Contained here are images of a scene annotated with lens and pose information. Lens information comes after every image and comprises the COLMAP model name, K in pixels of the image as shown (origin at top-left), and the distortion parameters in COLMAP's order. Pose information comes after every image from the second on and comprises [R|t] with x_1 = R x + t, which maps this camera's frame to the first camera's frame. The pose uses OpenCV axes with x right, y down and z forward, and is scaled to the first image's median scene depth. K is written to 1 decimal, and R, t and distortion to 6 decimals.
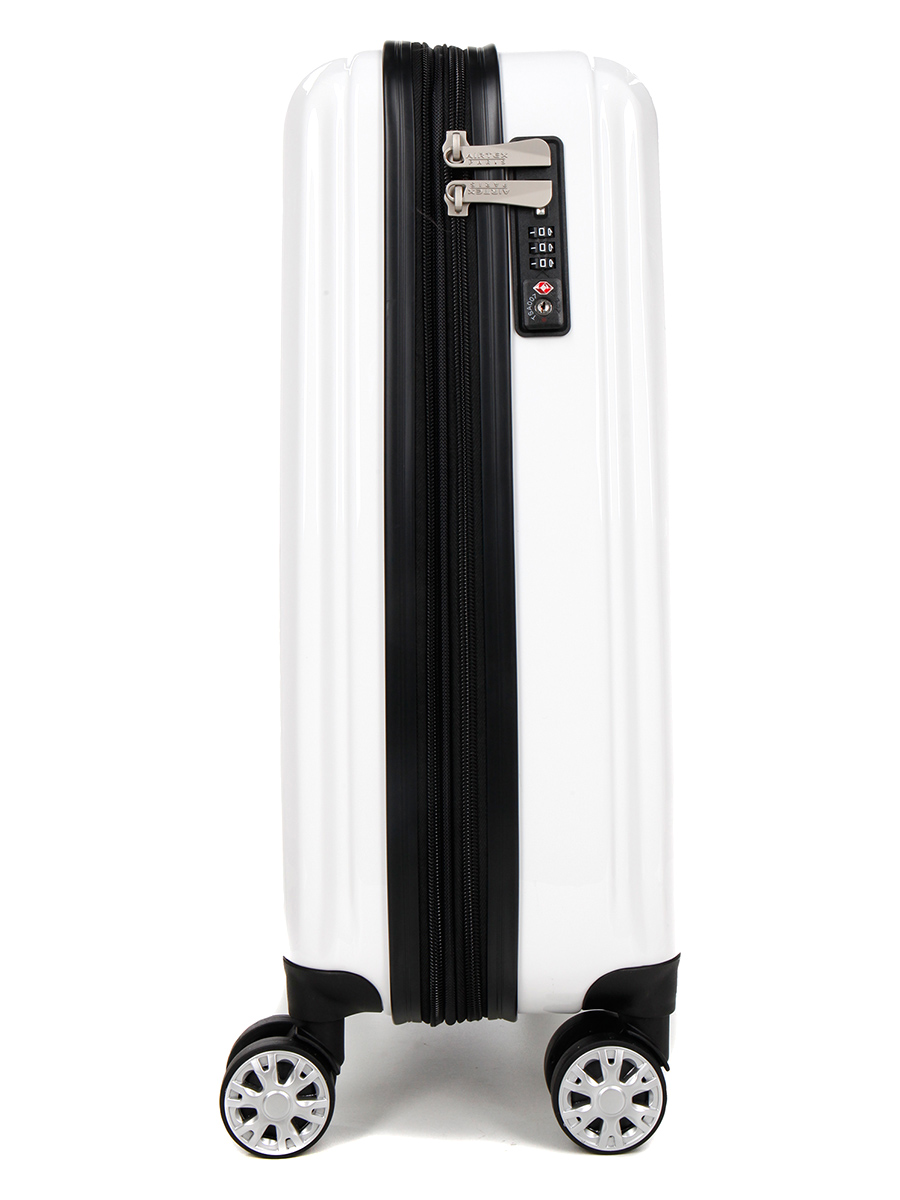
lens RADIAL K [[1303.9, 0, 452.6], [0, 1303.9, 601.3], [0, 0, 1]] dist [0.003795, 0.000000]
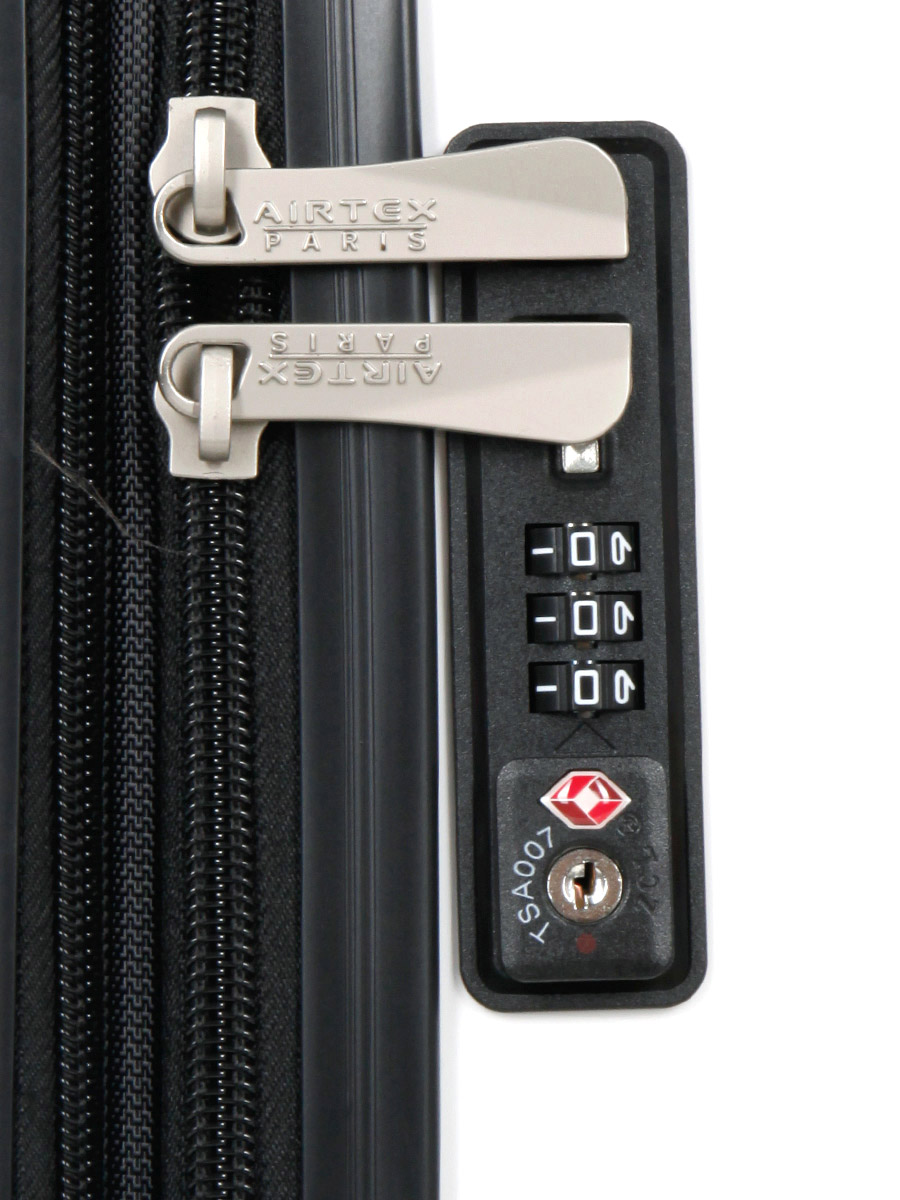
lens RADIAL K [[2372.3, 0, 448.5], [0, 2372.3, 599.2], [0, 0, 1]] dist [-0.015812, 0.000000]
pose [[0.999662, 0.015485, 0.020887, 0.036387], [-0.015699, 0.999826, 0.010088, -0.278795], [-0.020727, -0.010412, 0.999731, 0.588643]]
